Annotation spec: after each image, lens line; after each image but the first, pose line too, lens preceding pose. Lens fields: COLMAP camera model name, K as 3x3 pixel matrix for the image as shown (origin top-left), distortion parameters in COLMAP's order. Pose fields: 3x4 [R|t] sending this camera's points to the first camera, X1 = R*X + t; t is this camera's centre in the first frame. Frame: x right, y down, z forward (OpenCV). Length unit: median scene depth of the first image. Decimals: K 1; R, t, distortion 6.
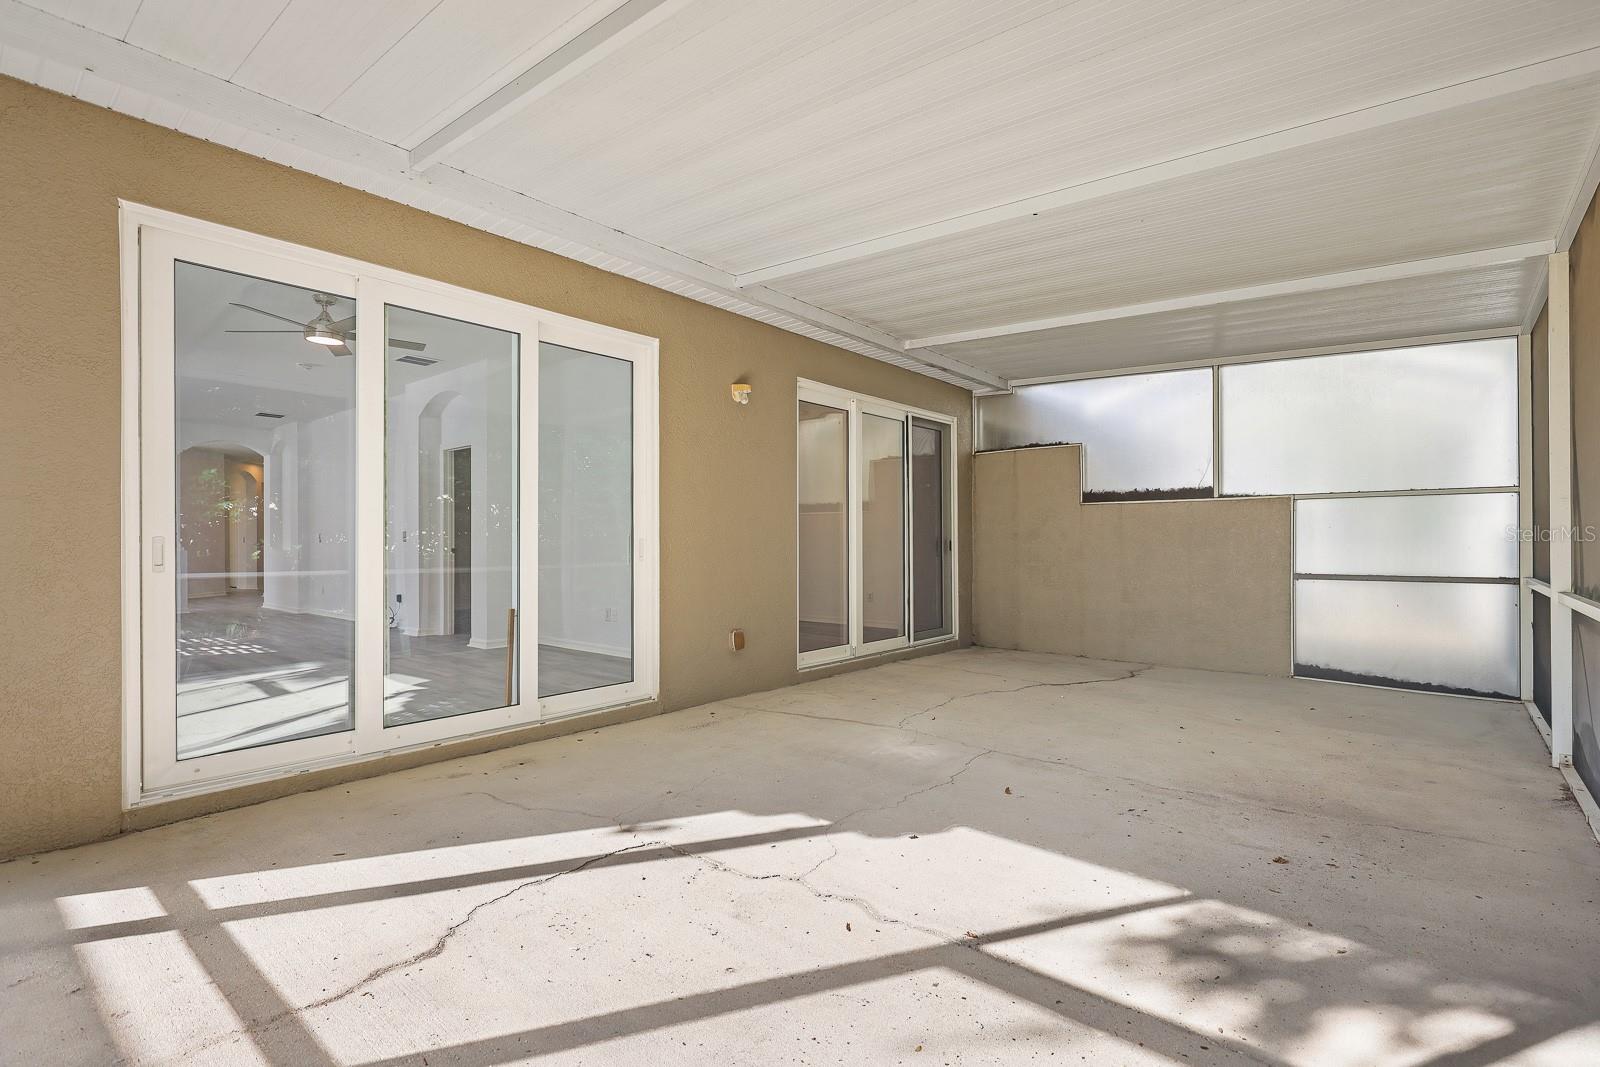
lens RADIAL K [[751.1, 0, 806.5], [0, 751.1, 541.7], [0, 0, 1]] dist [-0.001271, -0.000984]
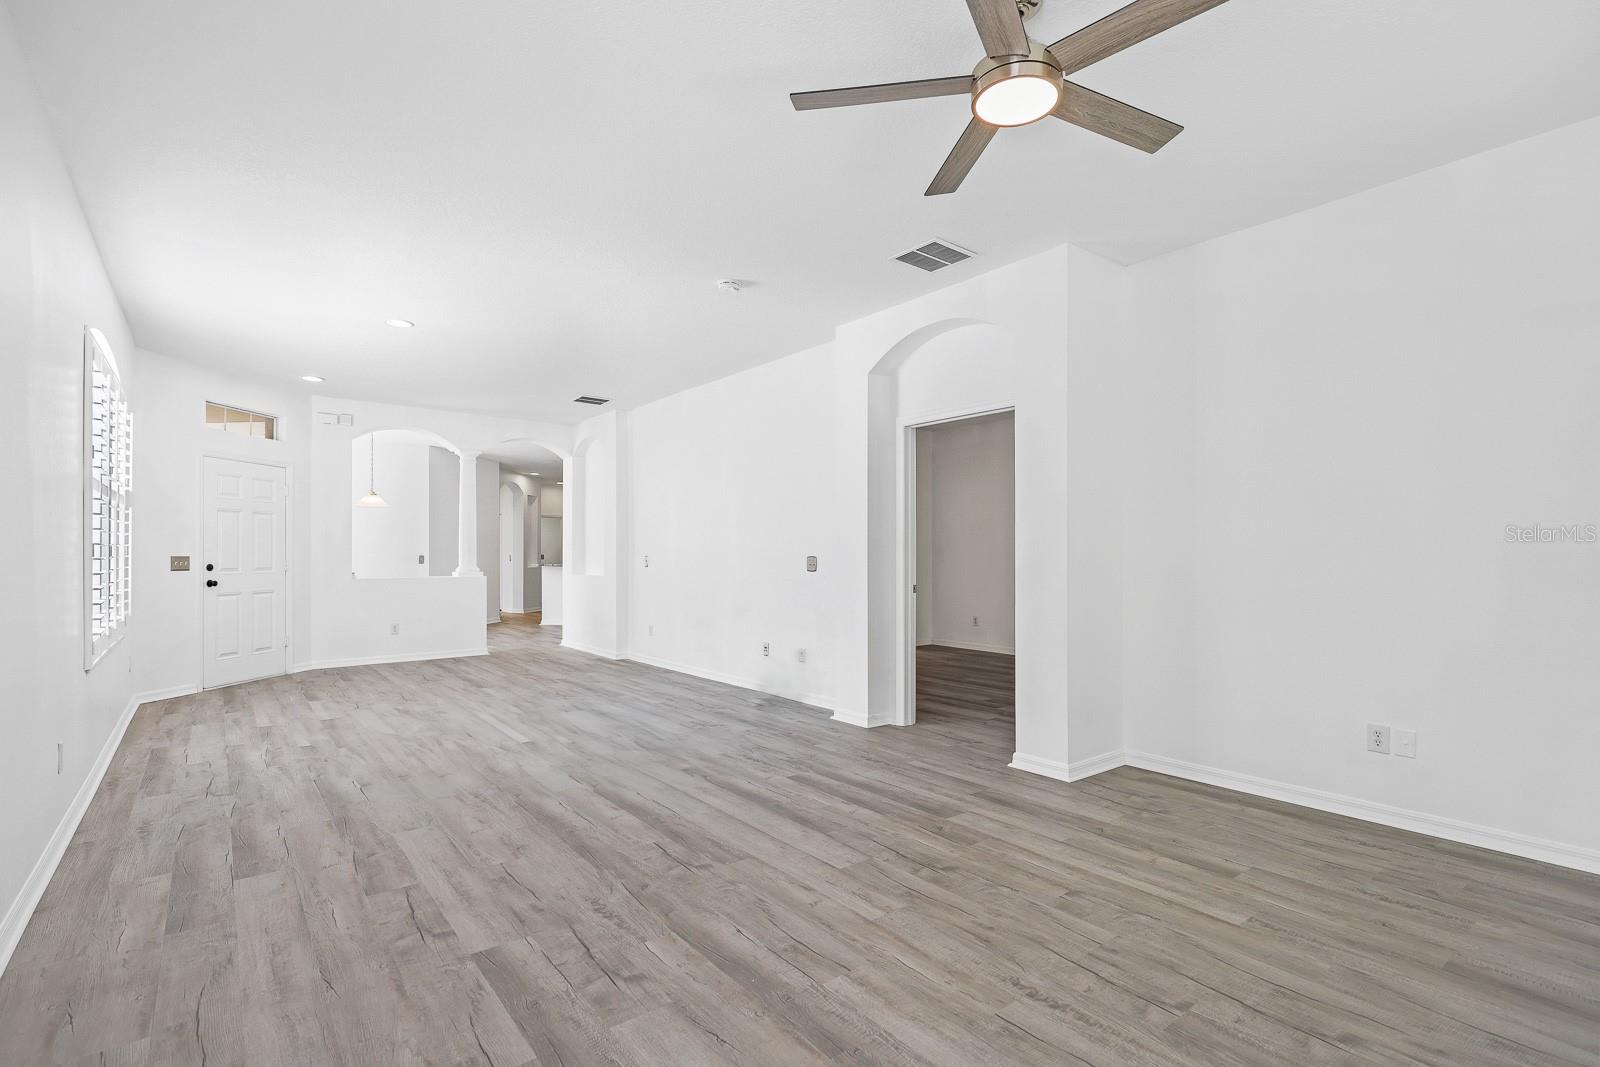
lens RADIAL K [[751.1, 0, 816.2], [0, 751.1, 548.4], [0, 0, 1]] dist [-0.001271, -0.000984]
pose [[0.979536, -0.006578, -0.201162, -0.341676], [0.006740, 0.999977, 0.000123, -0.017660], [0.201157, -0.001476, 0.979558, 0.302883]]
